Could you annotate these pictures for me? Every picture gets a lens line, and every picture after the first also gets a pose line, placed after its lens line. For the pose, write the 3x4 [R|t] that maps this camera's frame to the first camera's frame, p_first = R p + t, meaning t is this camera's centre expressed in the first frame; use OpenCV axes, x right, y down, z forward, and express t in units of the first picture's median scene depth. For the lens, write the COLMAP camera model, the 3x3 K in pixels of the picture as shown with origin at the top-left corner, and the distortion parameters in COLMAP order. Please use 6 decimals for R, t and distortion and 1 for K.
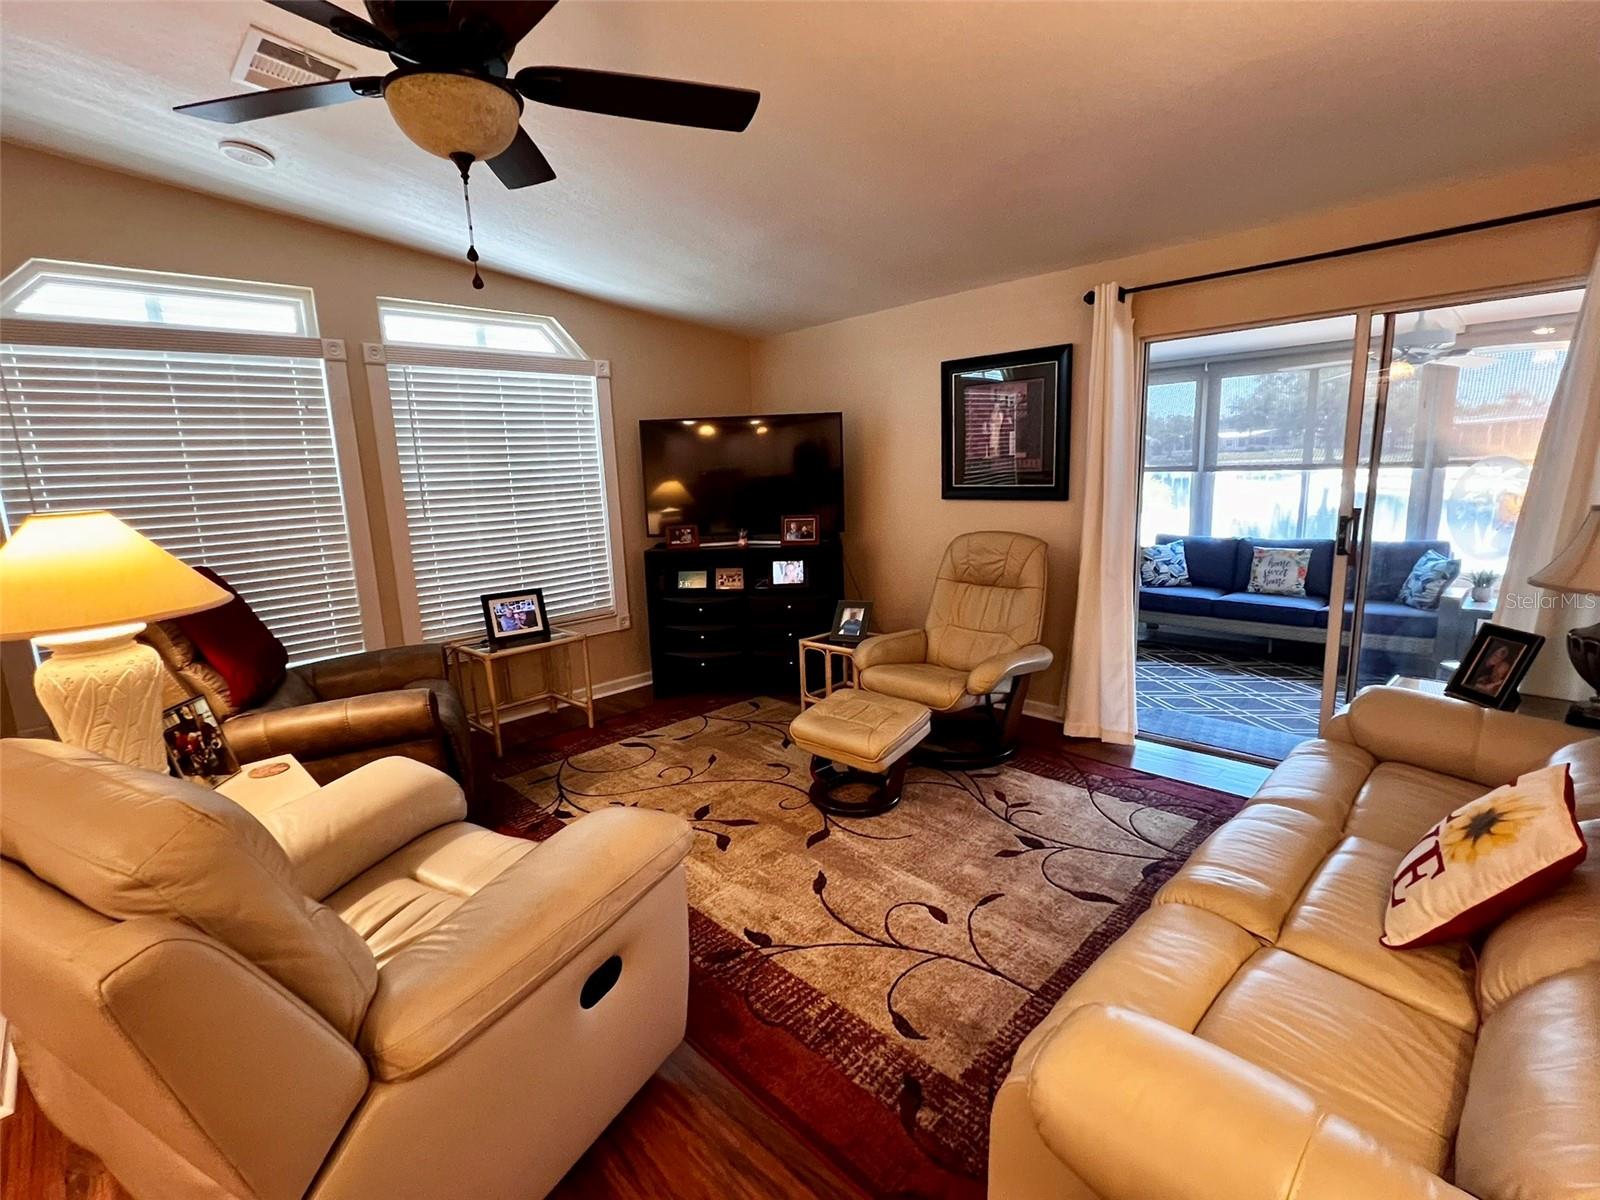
lens RADIAL K [[743.6, 0, 800.0], [0, 743.6, 600.0], [0, 0, 1]] dist [0.004045, 0.000245]
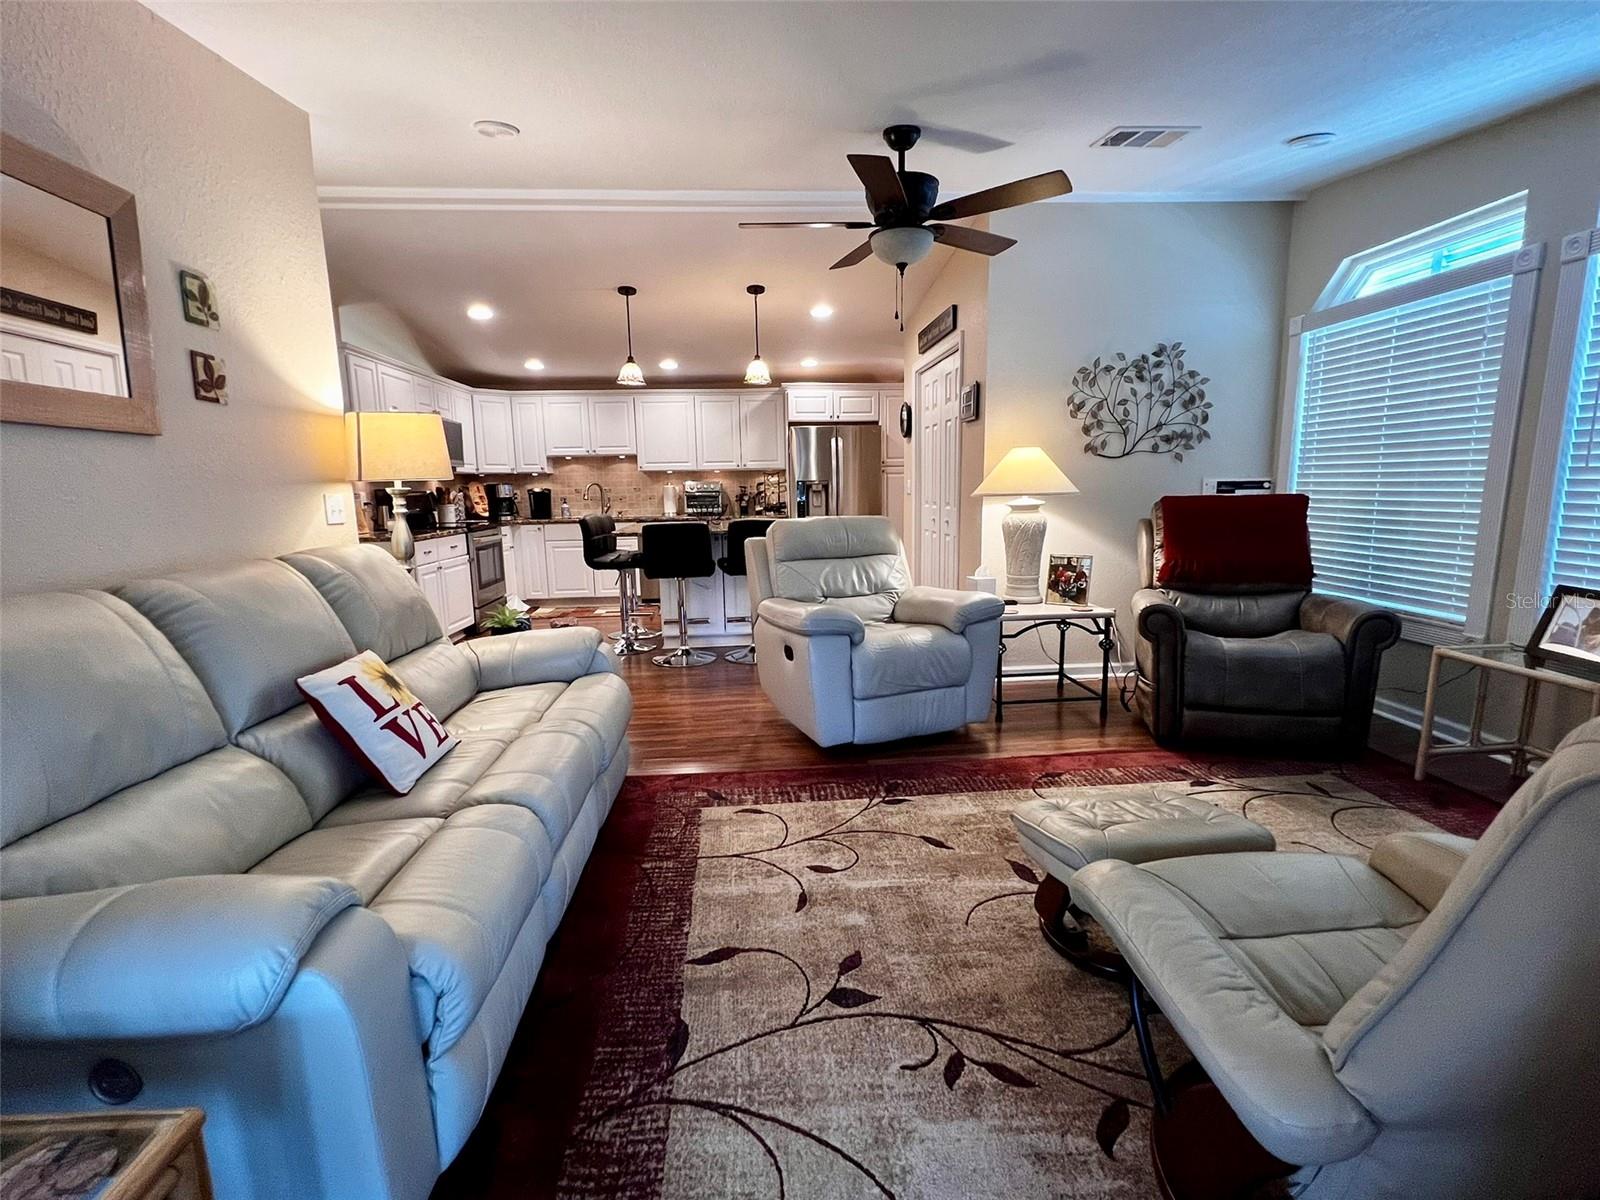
lens RADIAL K [[743.6, 0, 800.0], [0, 743.6, 600.0], [0, 0, 1]] dist [0.004045, 0.000245]
pose [[-0.642354, 0.169419, -0.747448, 0.810408], [-0.098281, 0.949000, 0.299566, -0.197063], [0.760081, 0.265887, -0.592943, 1.344665]]
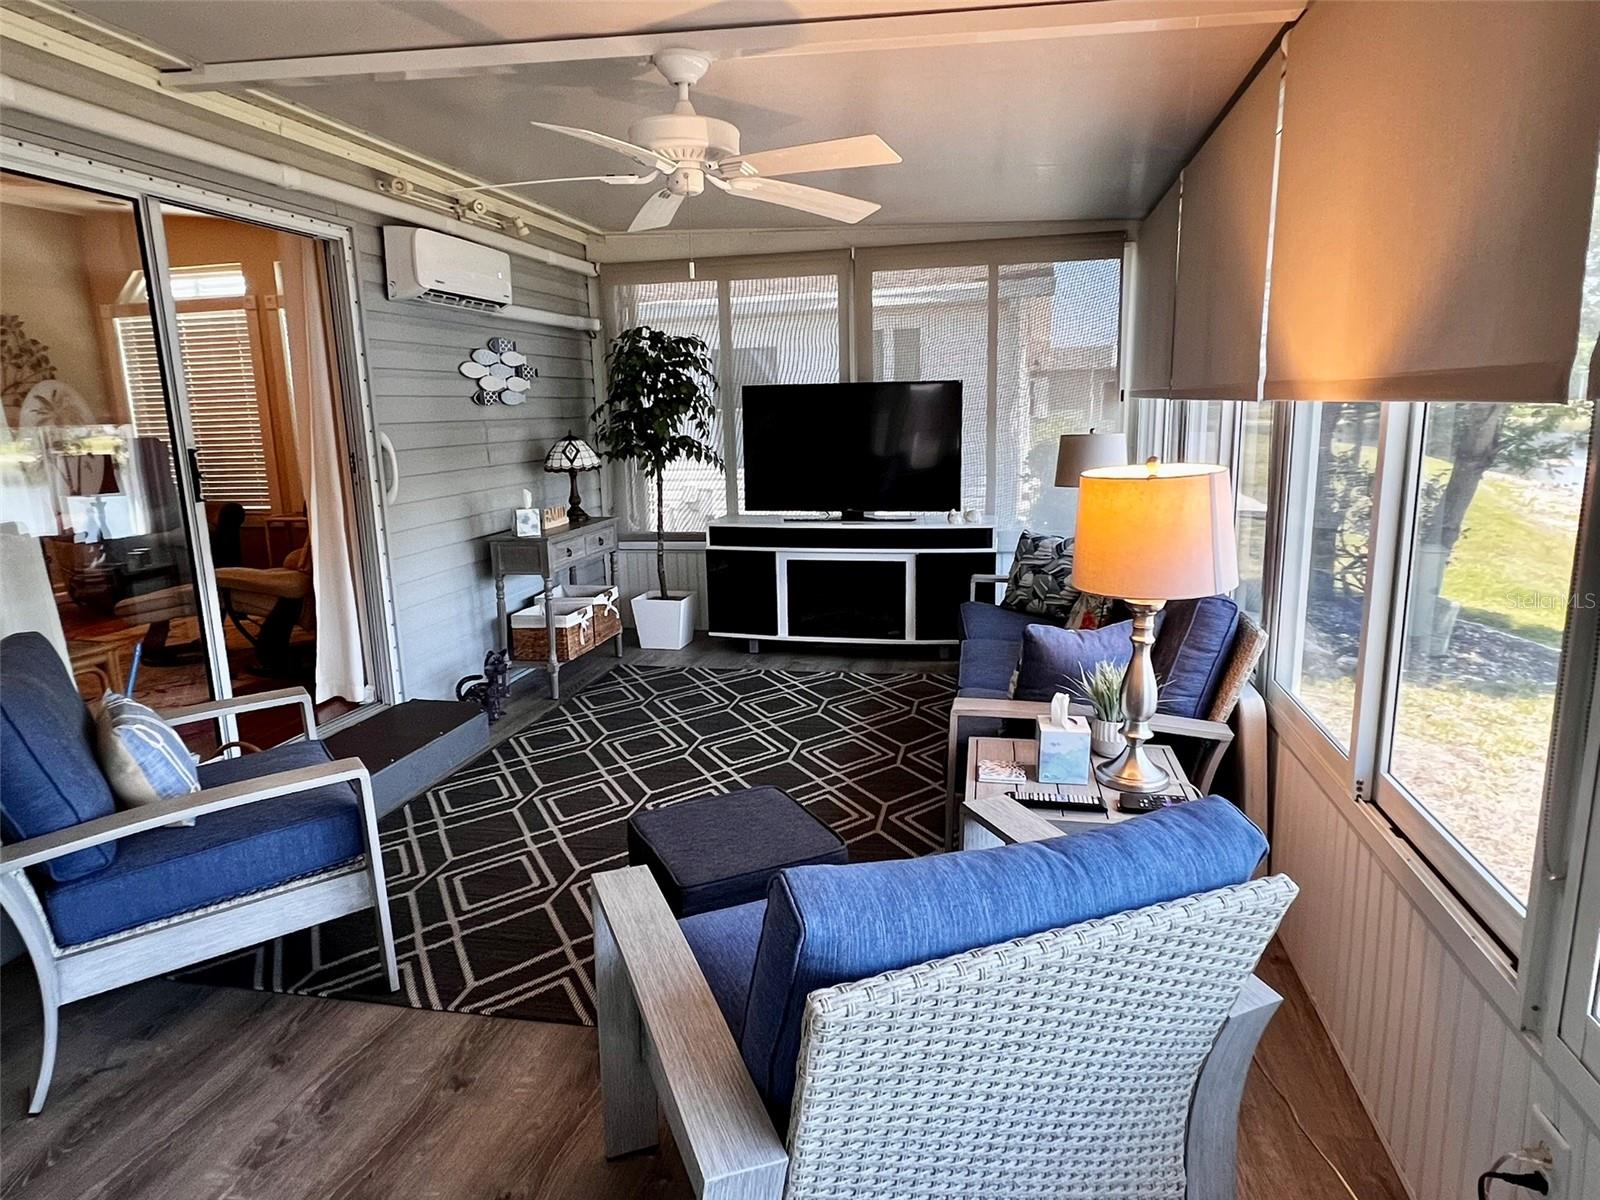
lens RADIAL K [[963.0, 0, 800.0], [0, 963.0, 600.0], [0, 0, 1]] dist [0.004003, 0.000435]
pose [[0.553867, 0.188300, -0.811033, 2.323111], [-0.146667, 0.980924, 0.127583, -0.216721], [0.819586, 0.048288, 0.570918, 1.135634]]
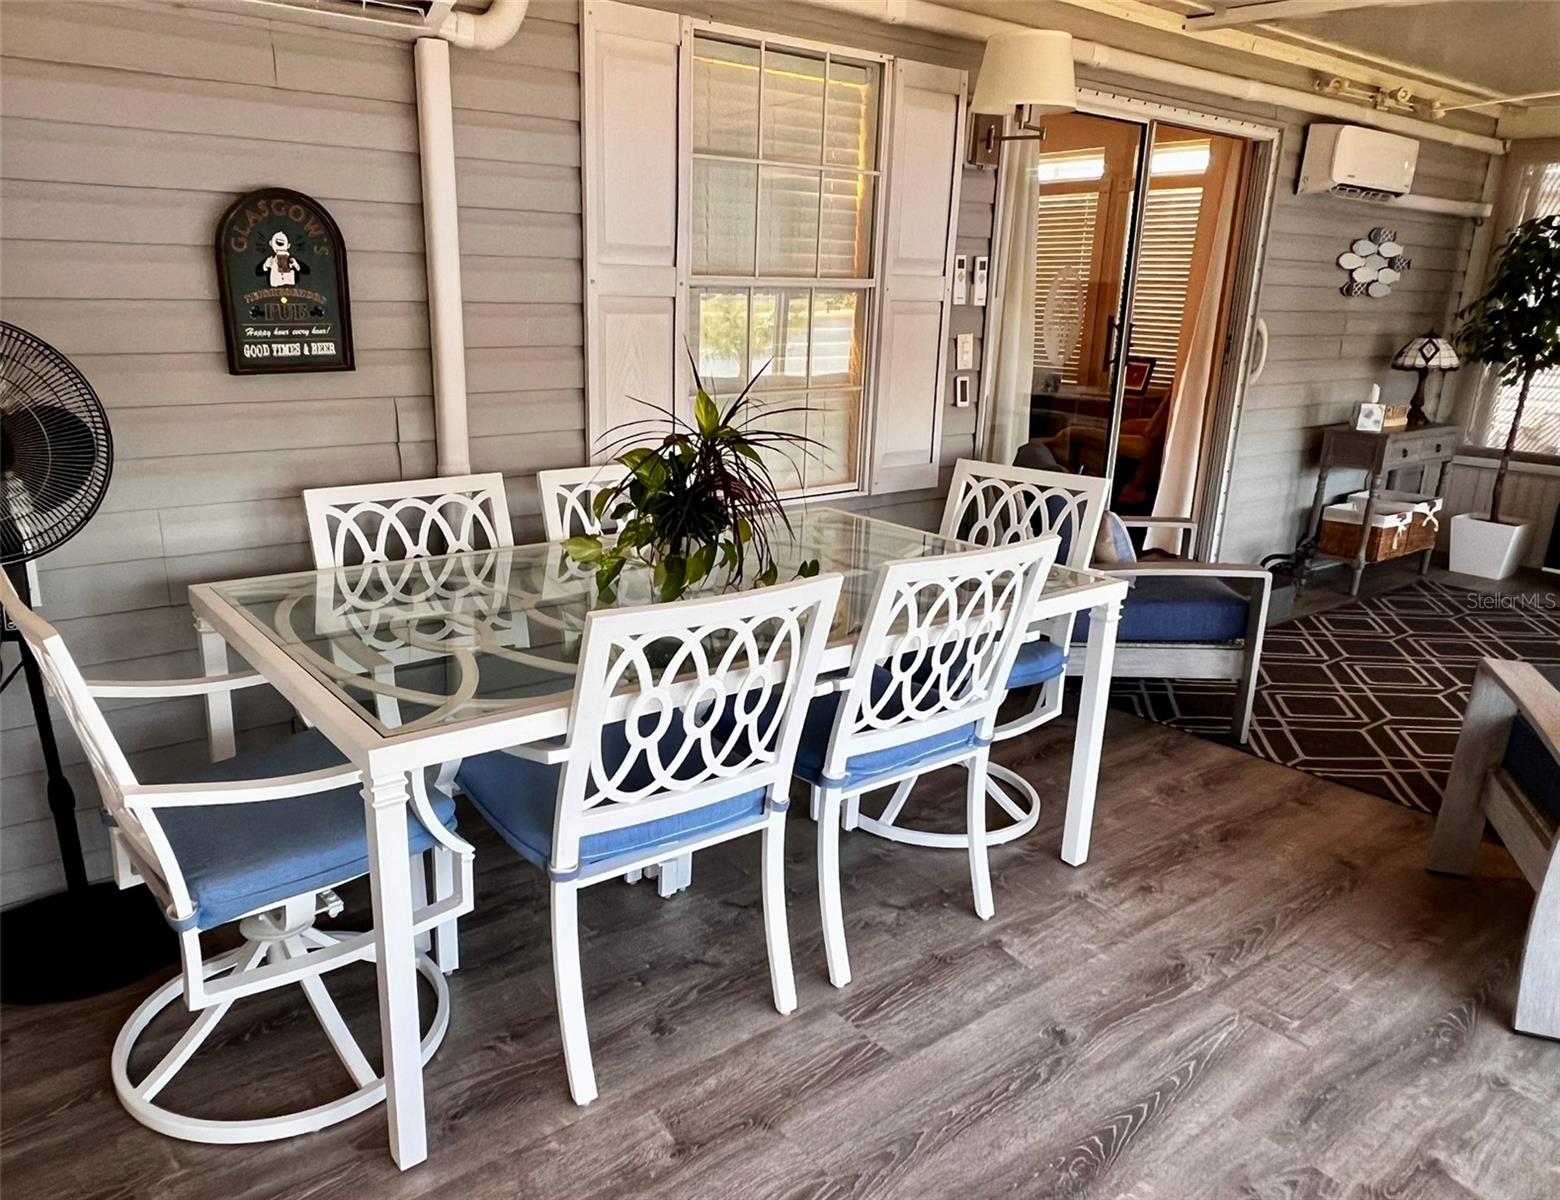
lens RADIAL K [[1123.4, 0, 742.0], [0, 1123.4, 634.4], [0, 0, 1]] dist [-0.005829, 0.008967]
pose [[-0.113723, 0.327138, -0.938109, 2.814872], [-0.197972, 0.917837, 0.344068, -0.172386], [0.973588, 0.224847, -0.039615, 0.758495]]
